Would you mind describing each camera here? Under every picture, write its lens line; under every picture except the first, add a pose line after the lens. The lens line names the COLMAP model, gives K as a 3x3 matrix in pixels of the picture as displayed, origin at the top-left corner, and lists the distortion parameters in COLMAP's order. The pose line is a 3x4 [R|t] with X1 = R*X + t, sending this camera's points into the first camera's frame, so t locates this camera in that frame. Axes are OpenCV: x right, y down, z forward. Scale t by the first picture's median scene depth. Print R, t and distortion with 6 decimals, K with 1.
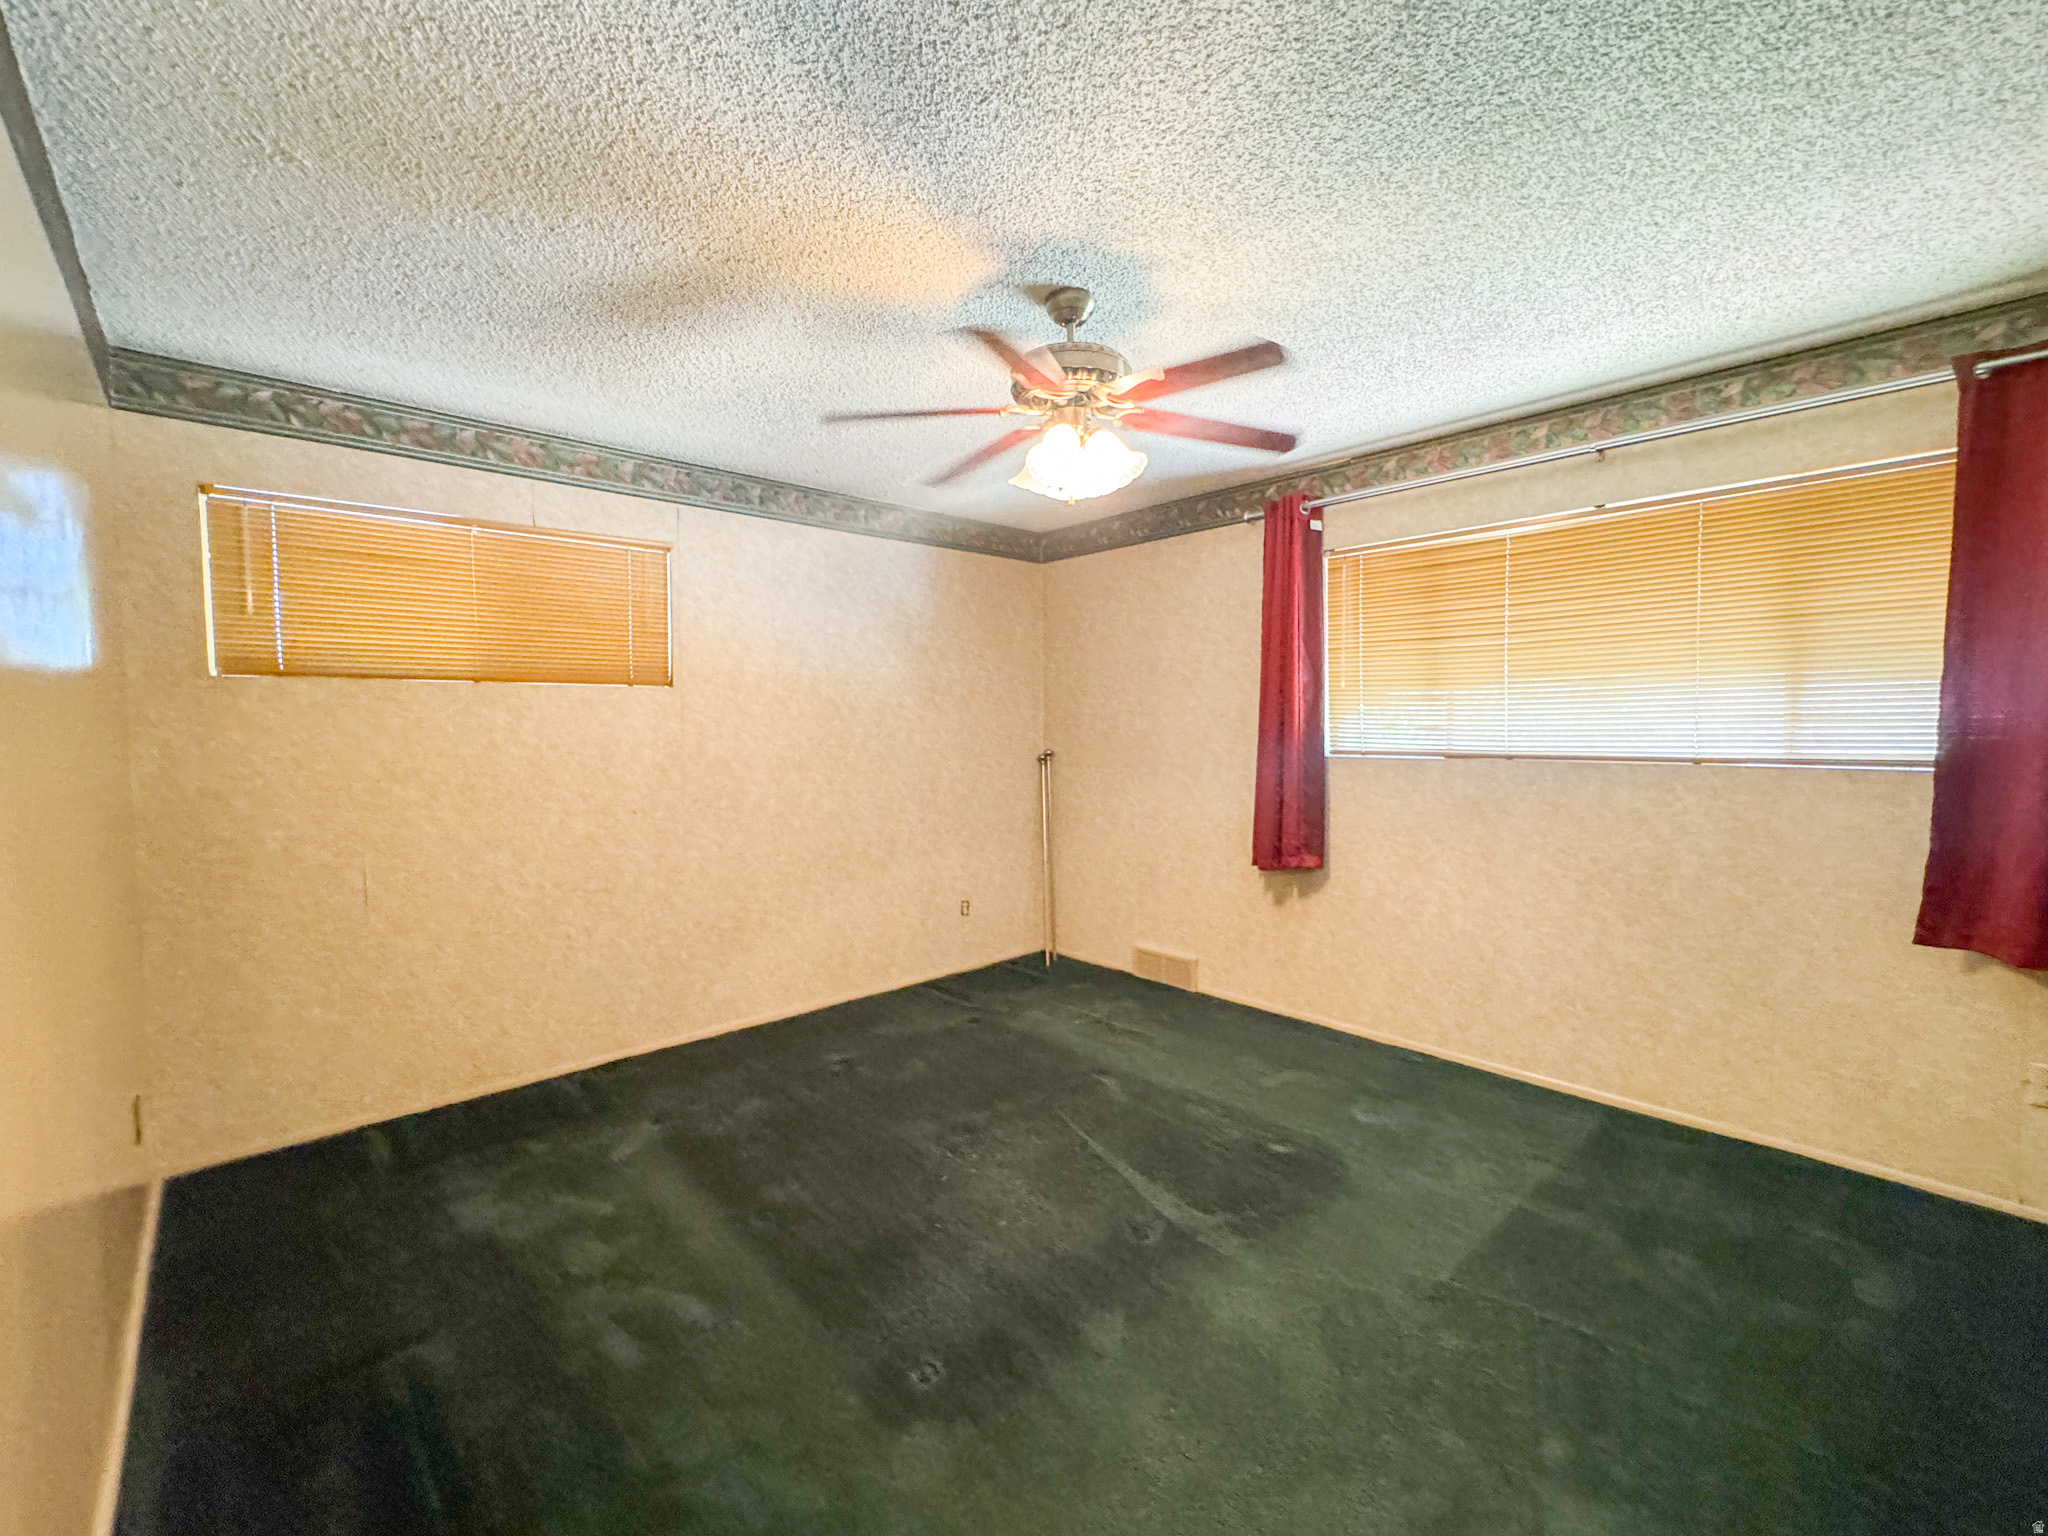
lens RADIAL K [[841.5, 0, 1037.2], [0, 841.5, 761.7], [0, 0, 1]] dist [-0.002157, 0.001407]
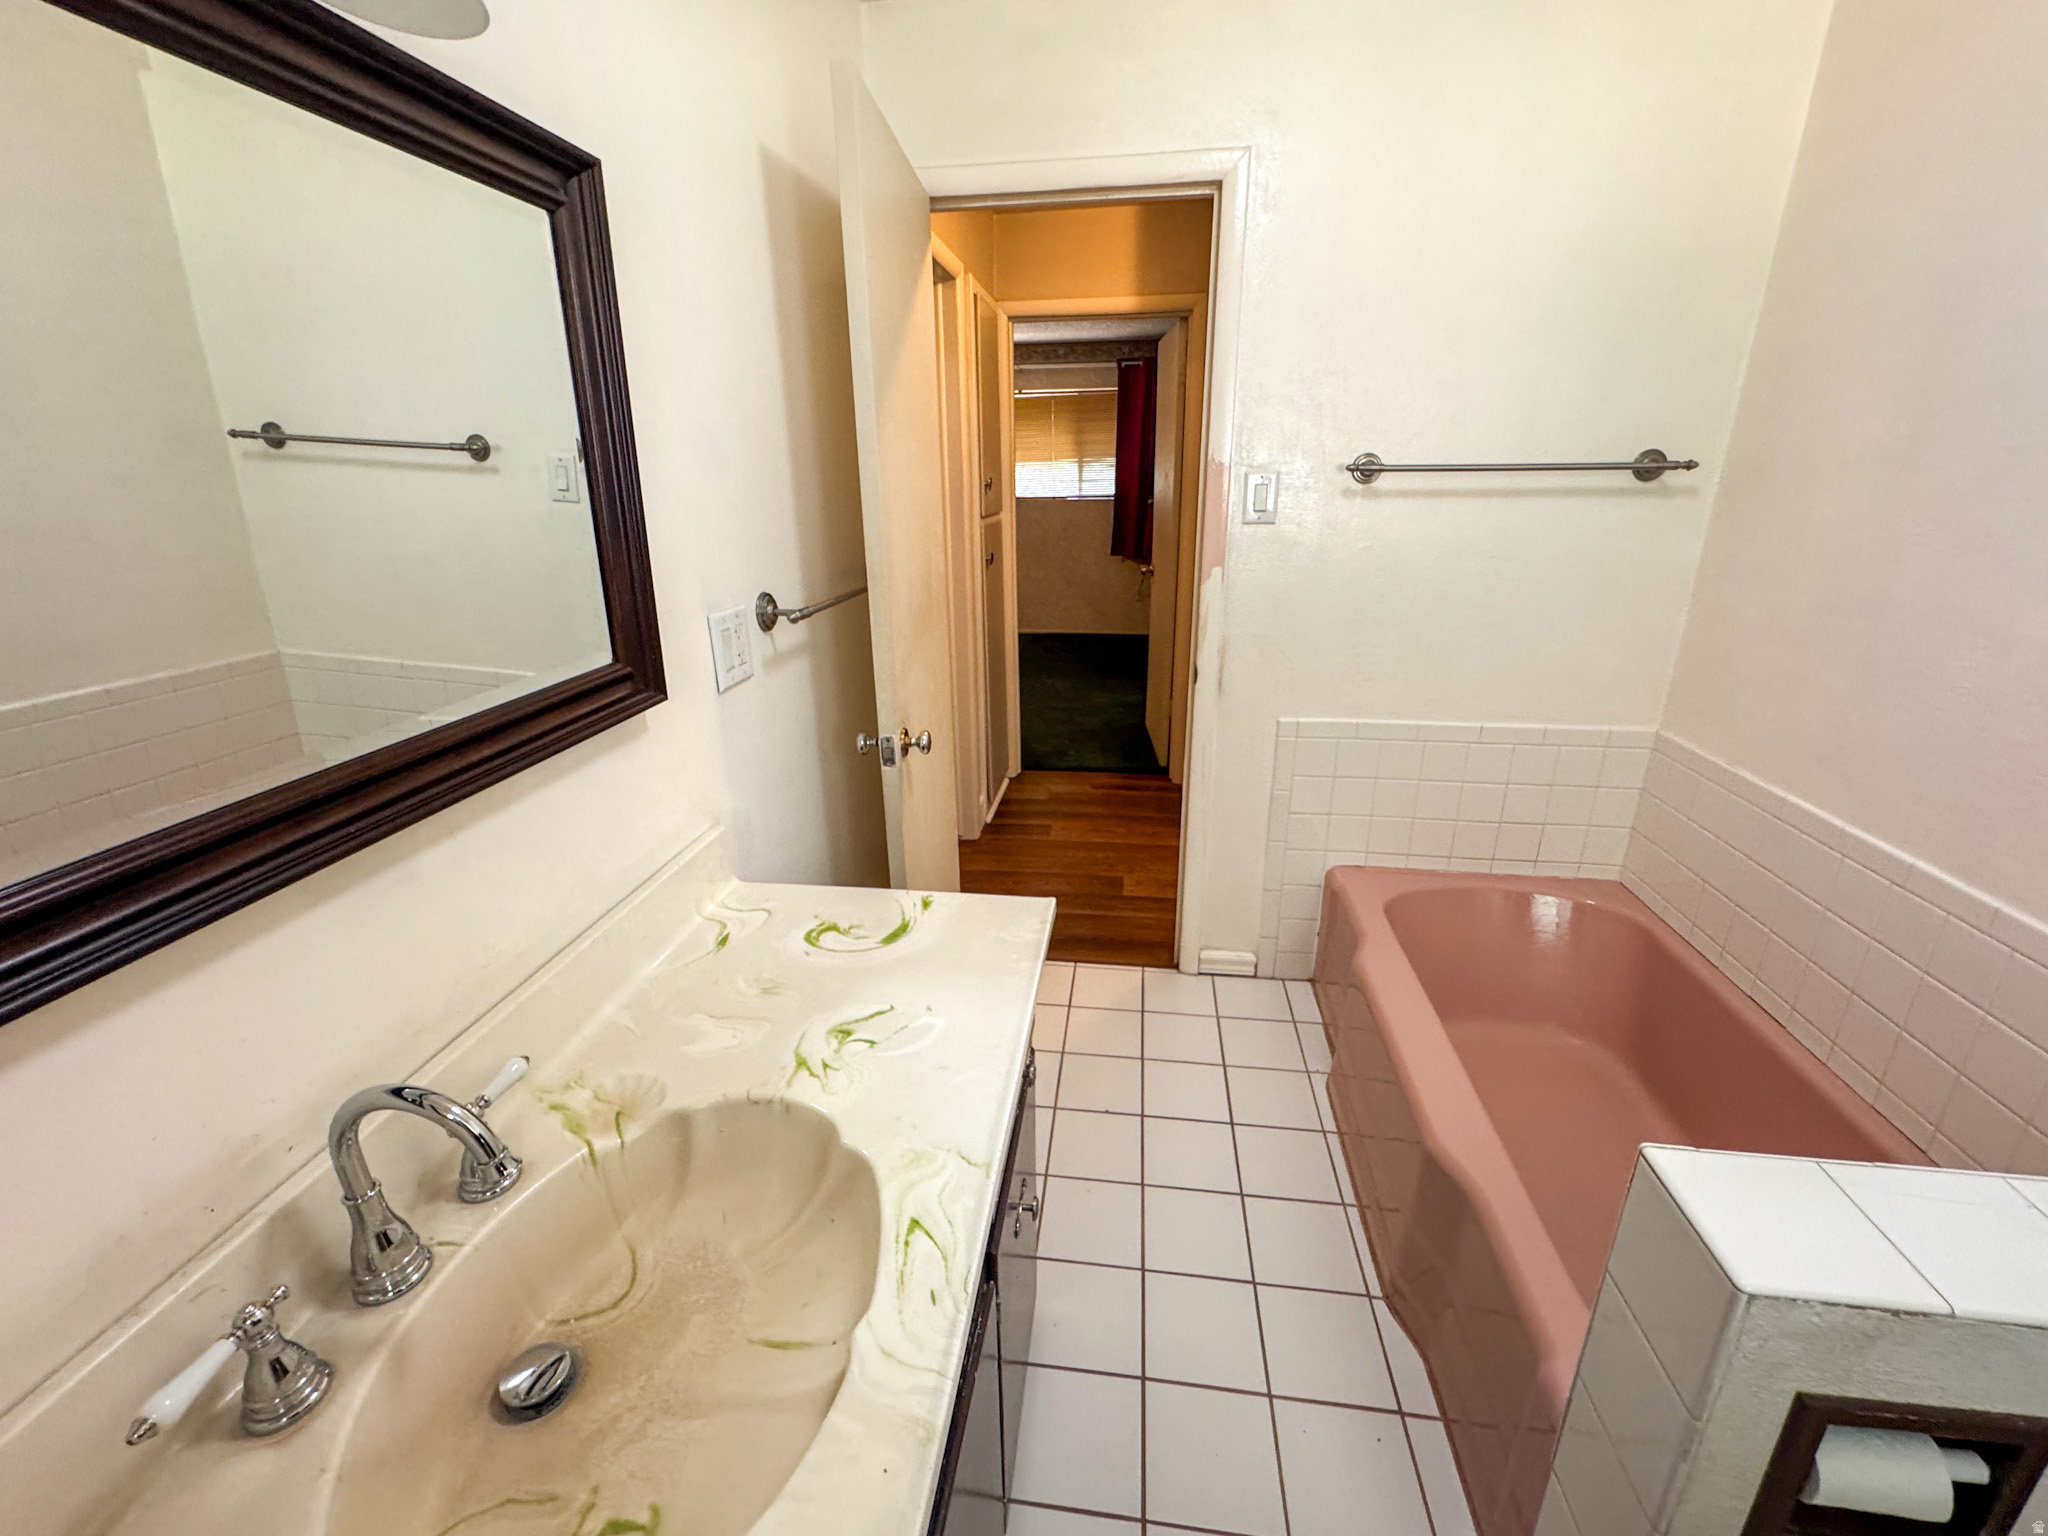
lens RADIAL K [[841.5, 0, 1031.1], [0, 841.5, 767.1], [0, 0, 1]] dist [-0.002157, 0.001407]
pose [[0.764949, -0.213936, 0.607523, -1.159772], [0.036569, 0.956130, 0.290652, 0.039793], [-0.643052, -0.200118, 0.739214, -1.187117]]
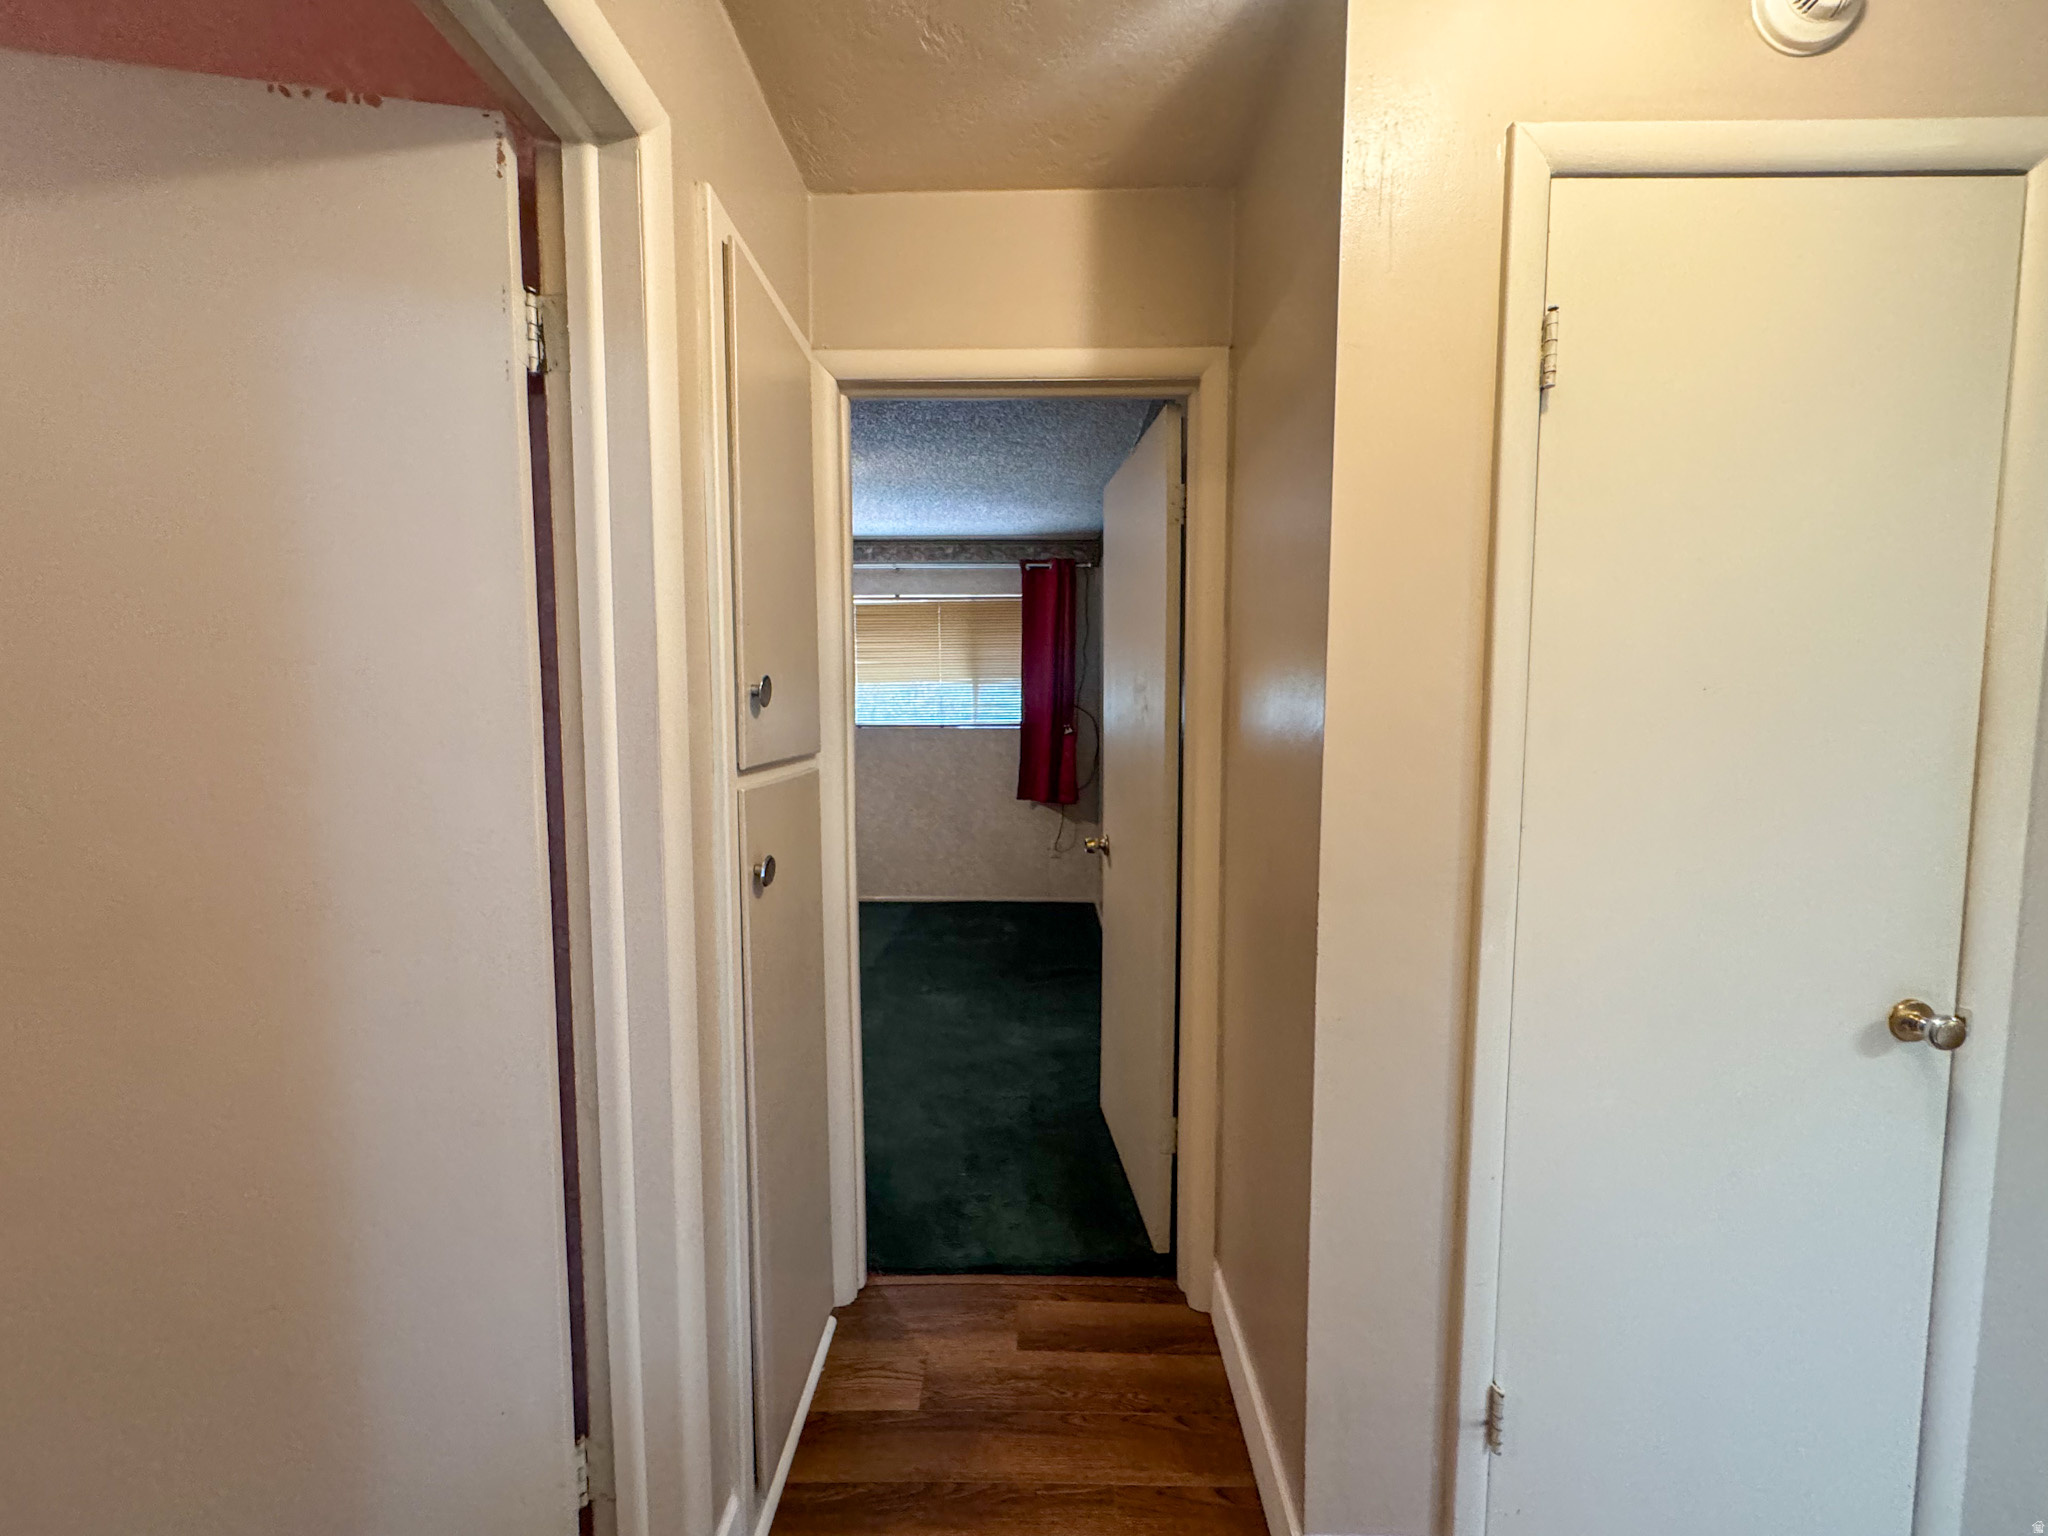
lens RADIAL K [[841.5, 0, 1025.2], [0, 841.5, 765.6], [0, 0, 1]] dist [-0.002157, 0.001407]
pose [[0.682725, -0.047981, 0.729098, -0.617734], [0.031828, 0.998847, 0.035929, 0.029029], [-0.729982, -0.001323, 0.683465, -0.593378]]
